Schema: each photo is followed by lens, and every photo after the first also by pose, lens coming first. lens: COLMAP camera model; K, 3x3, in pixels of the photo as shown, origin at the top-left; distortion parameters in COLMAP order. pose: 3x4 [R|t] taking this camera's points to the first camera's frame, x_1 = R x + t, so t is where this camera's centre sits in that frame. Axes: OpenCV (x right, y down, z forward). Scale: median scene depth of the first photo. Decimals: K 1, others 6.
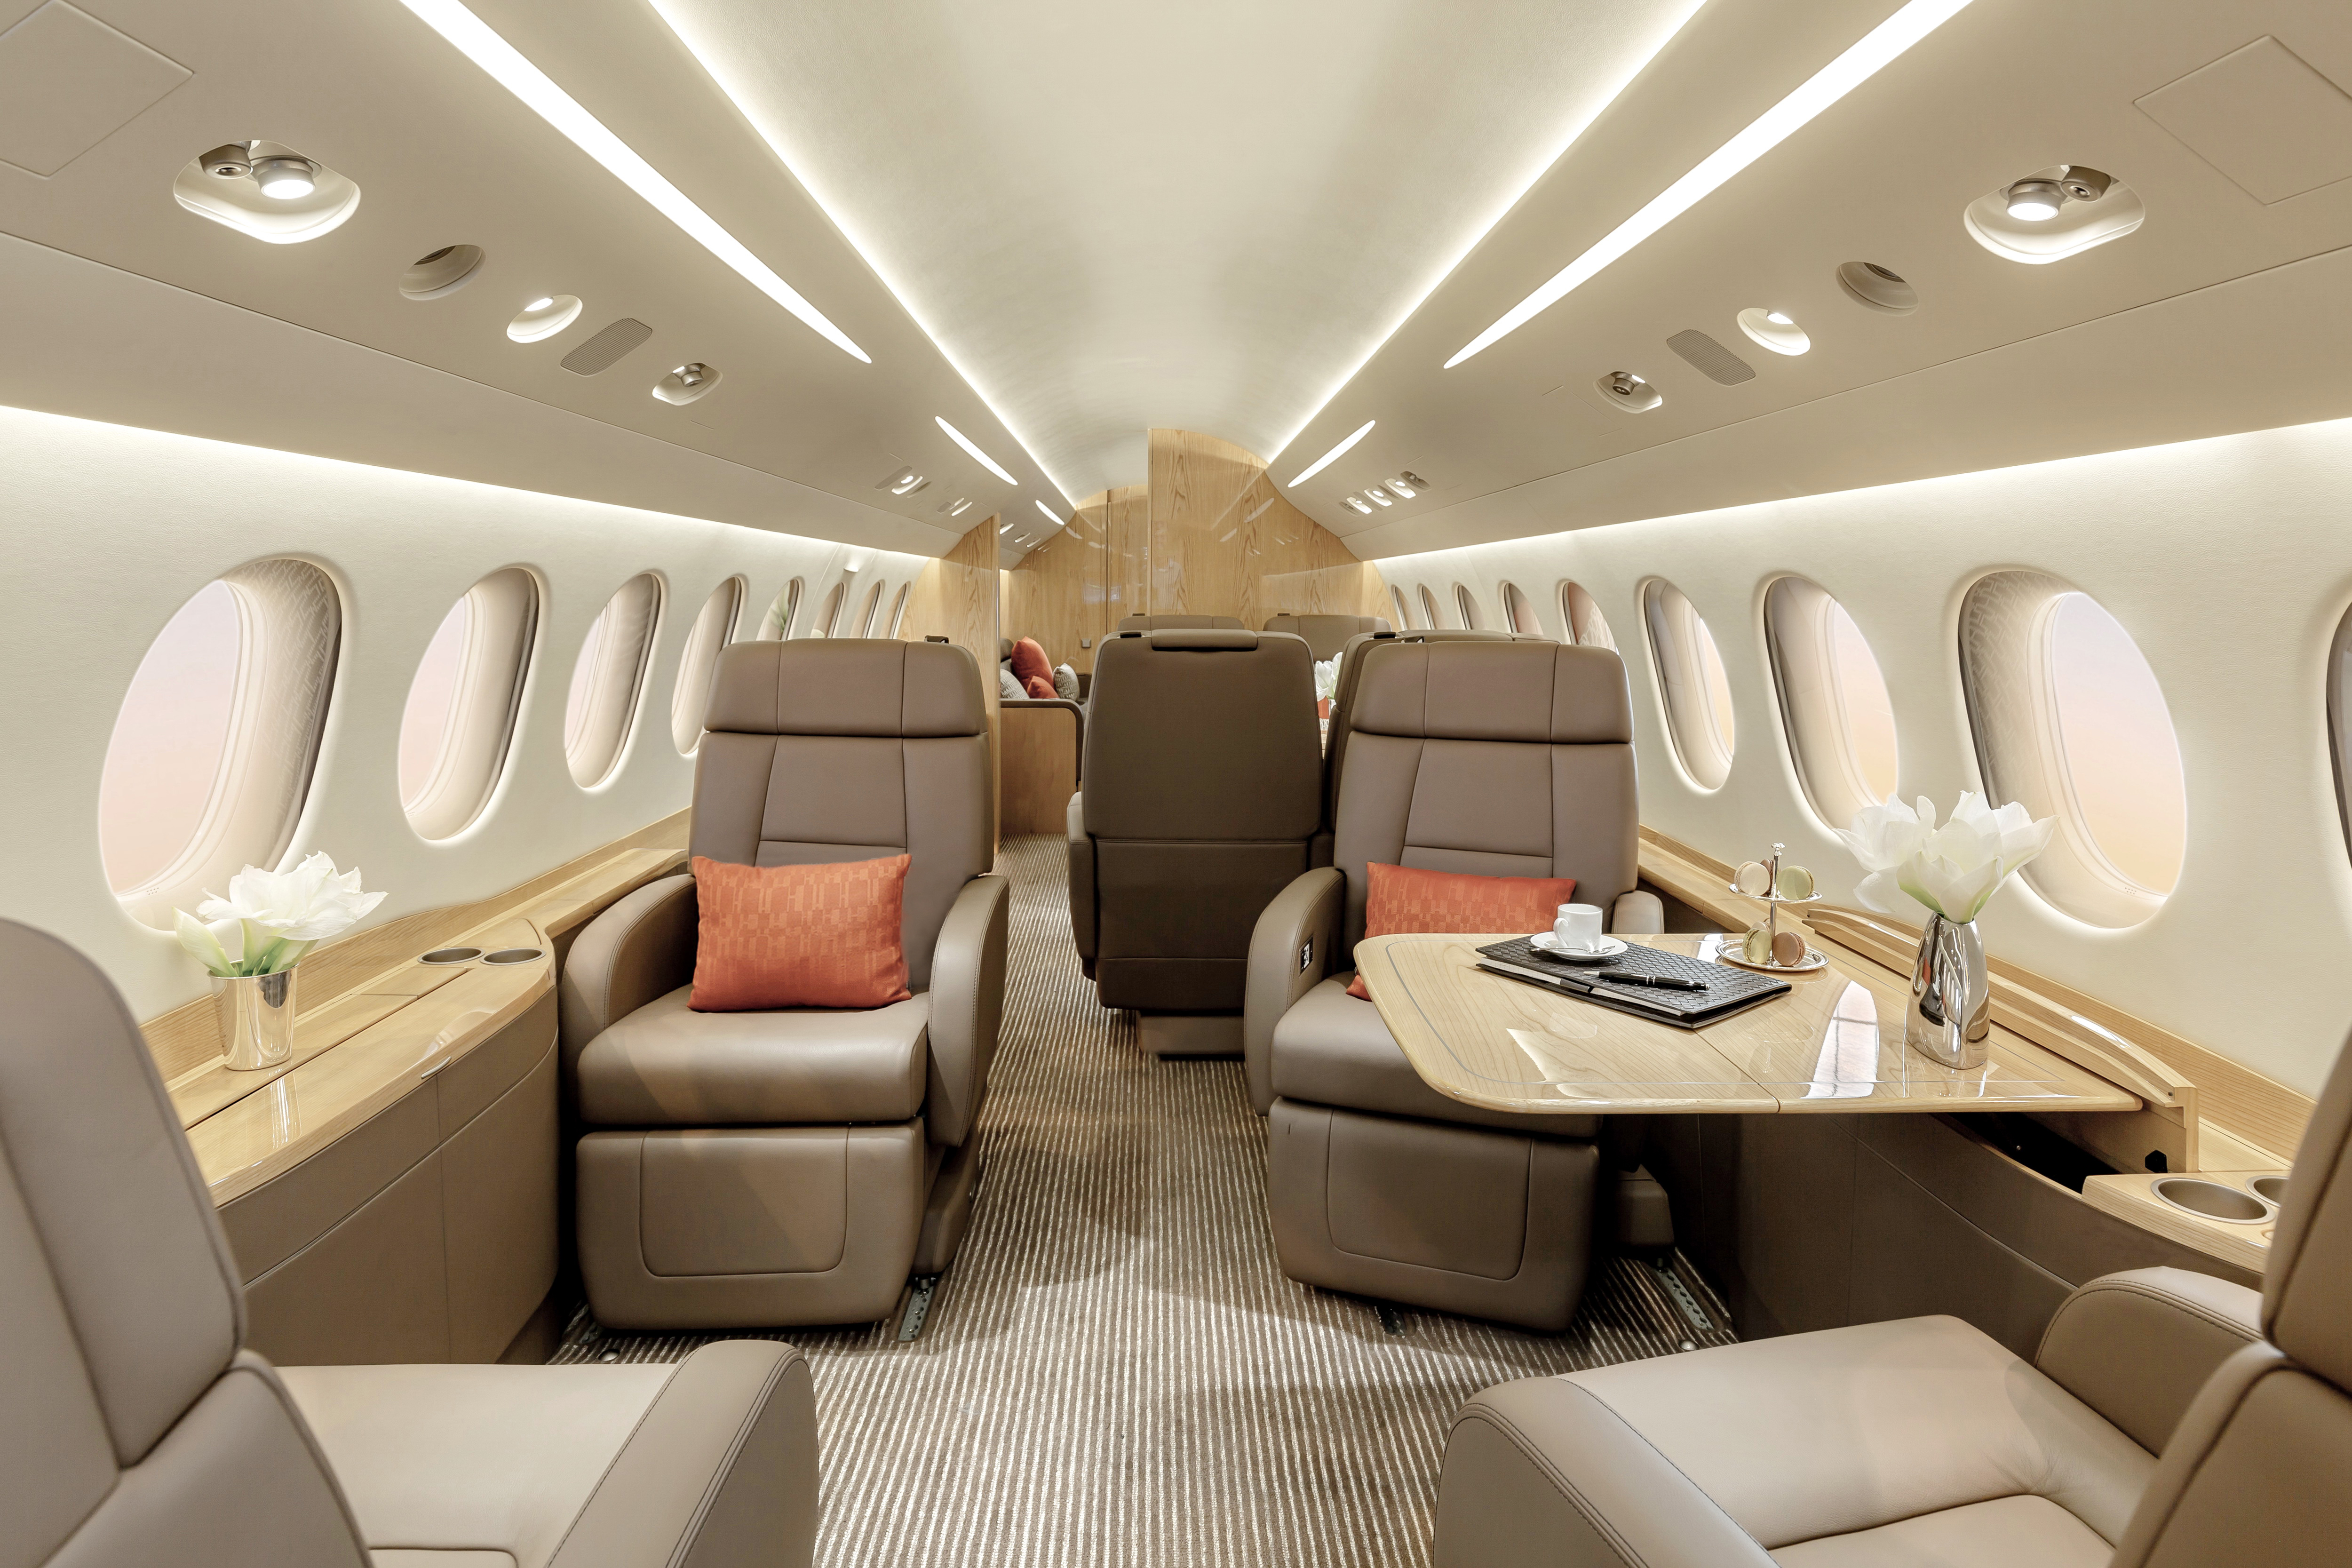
lens RADIAL K [[1346.9, 0, 1176.0], [0, 1346.9, 784.0], [0, 0, 1]] dist [0.003206, 0.000020]
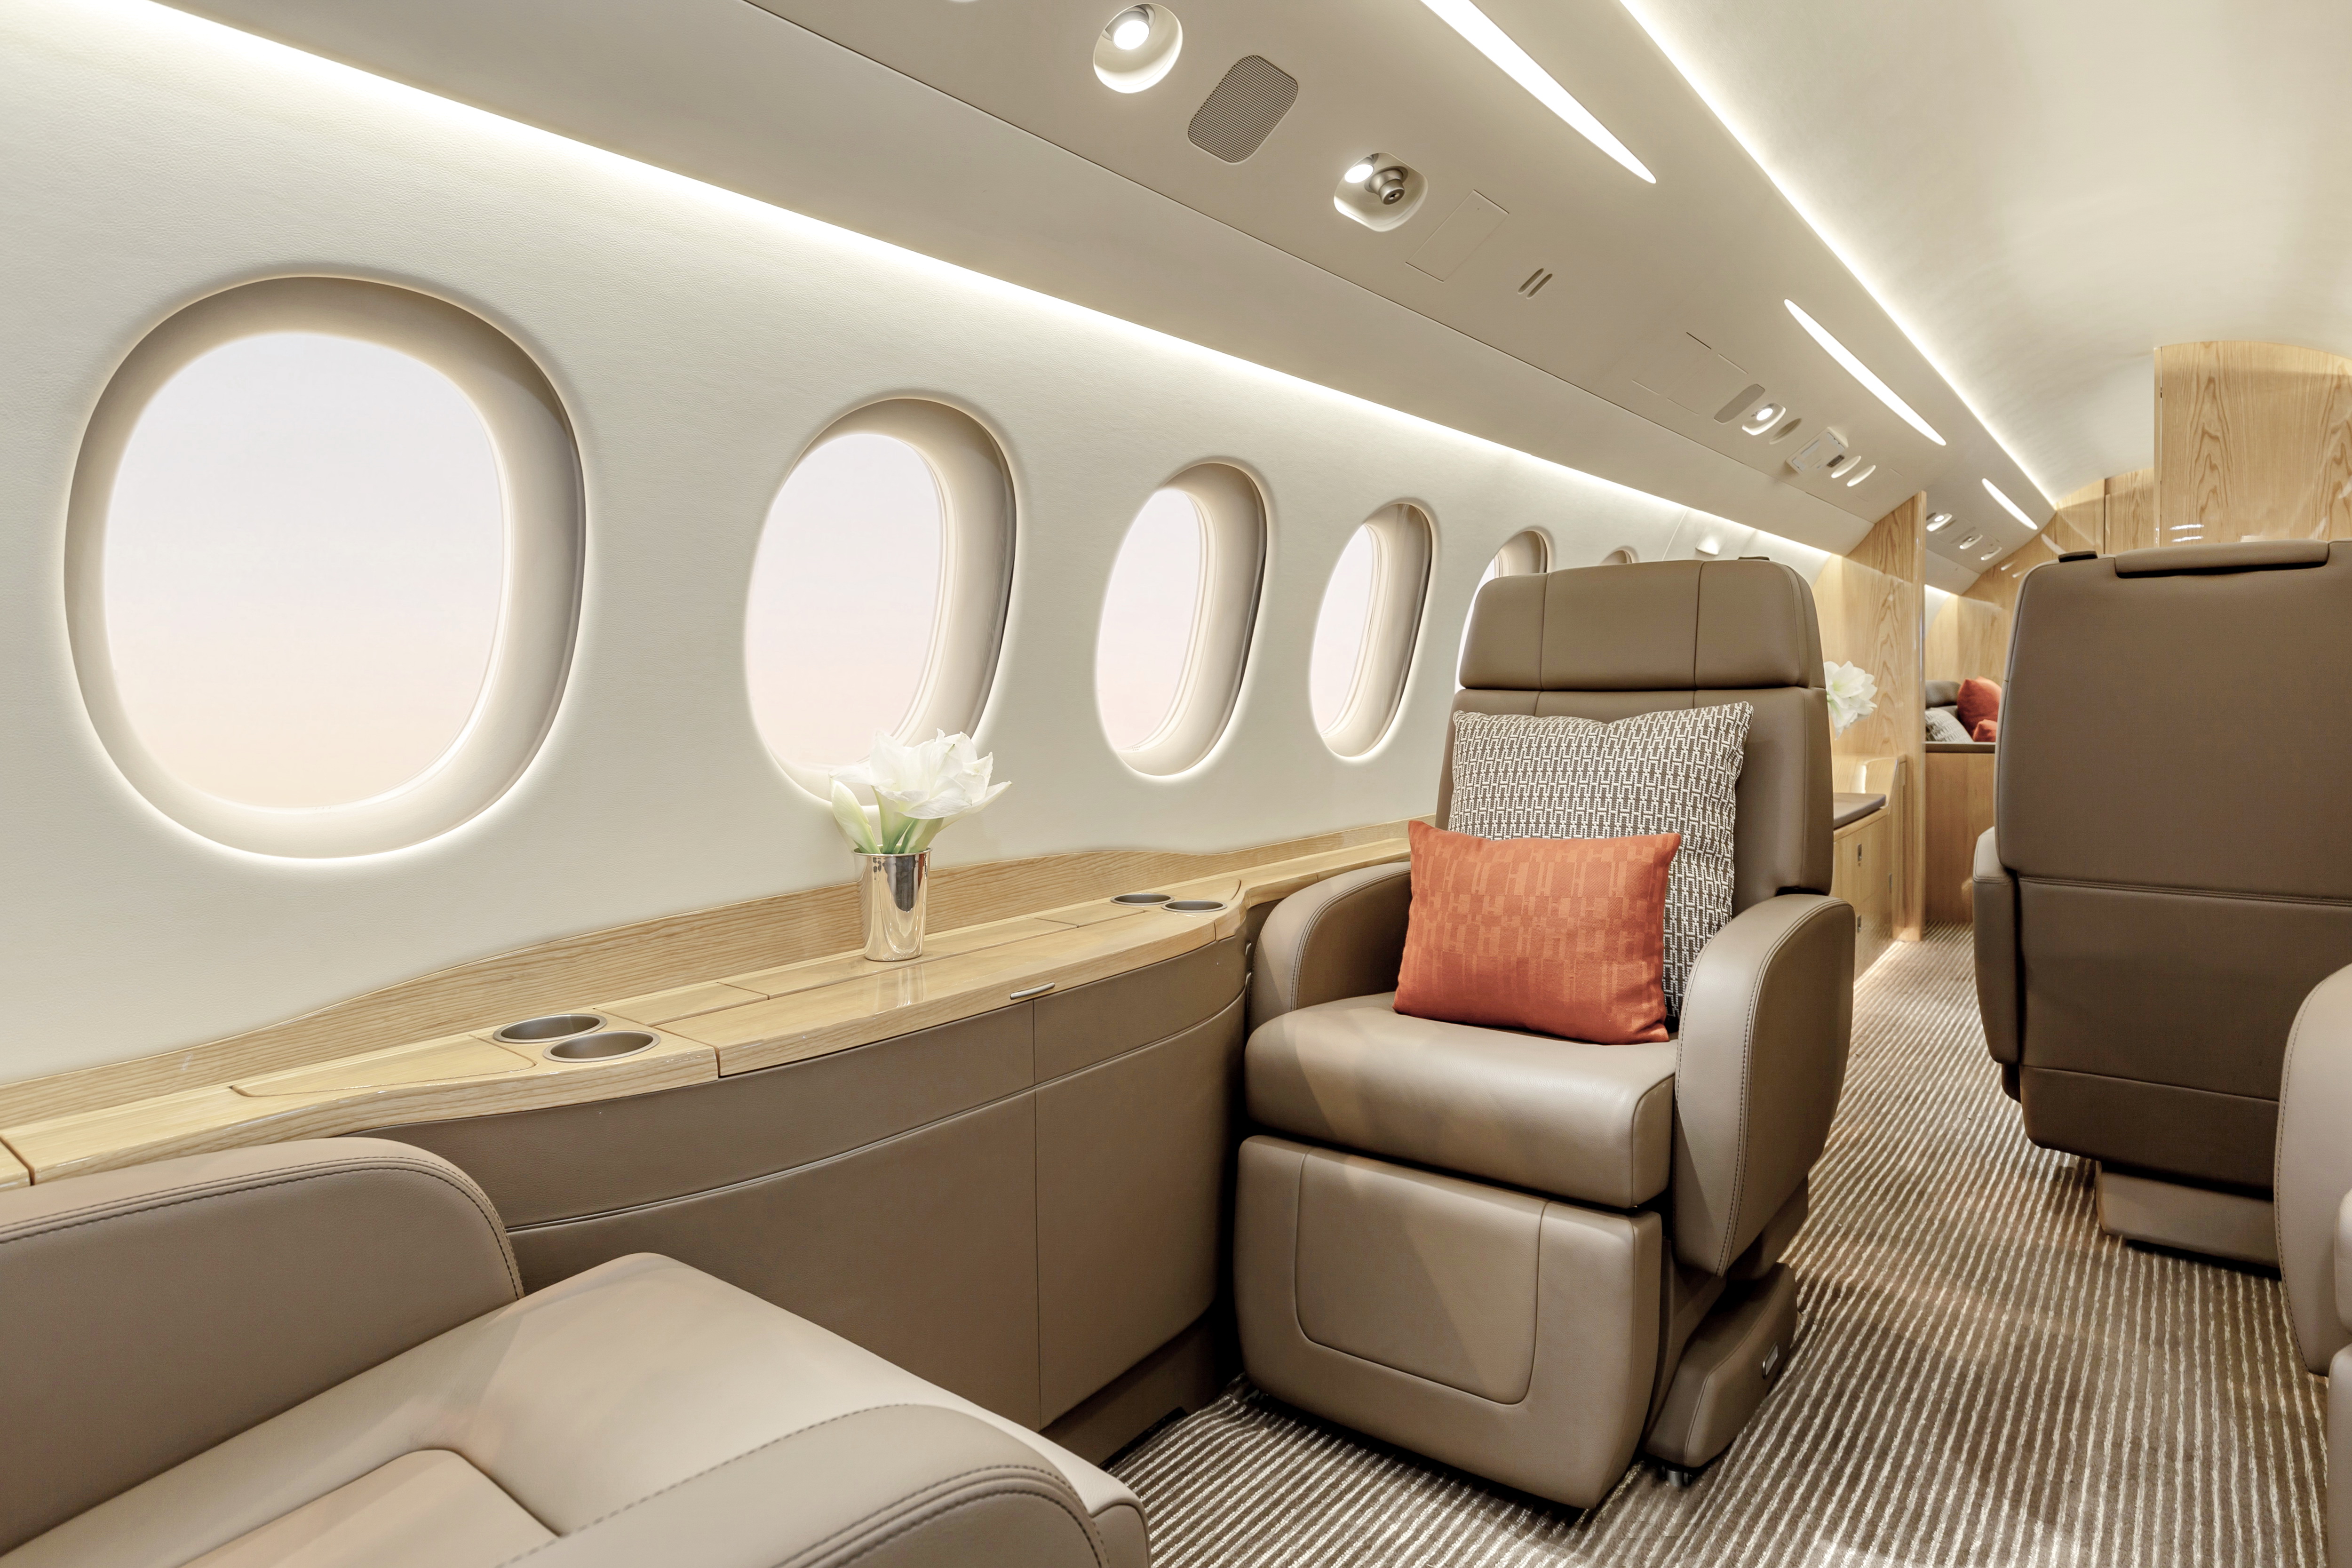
lens RADIAL K [[1359.6, 0, 1179.0], [0, 1359.6, 692.2], [0, 0, 1]] dist [-0.001892, 0.000191]
pose [[0.784386, 0.008190, -0.620219, 0.038805], [-0.094439, 0.989832, -0.106365, 0.076059], [0.613041, 0.142003, 0.777184, 0.260821]]
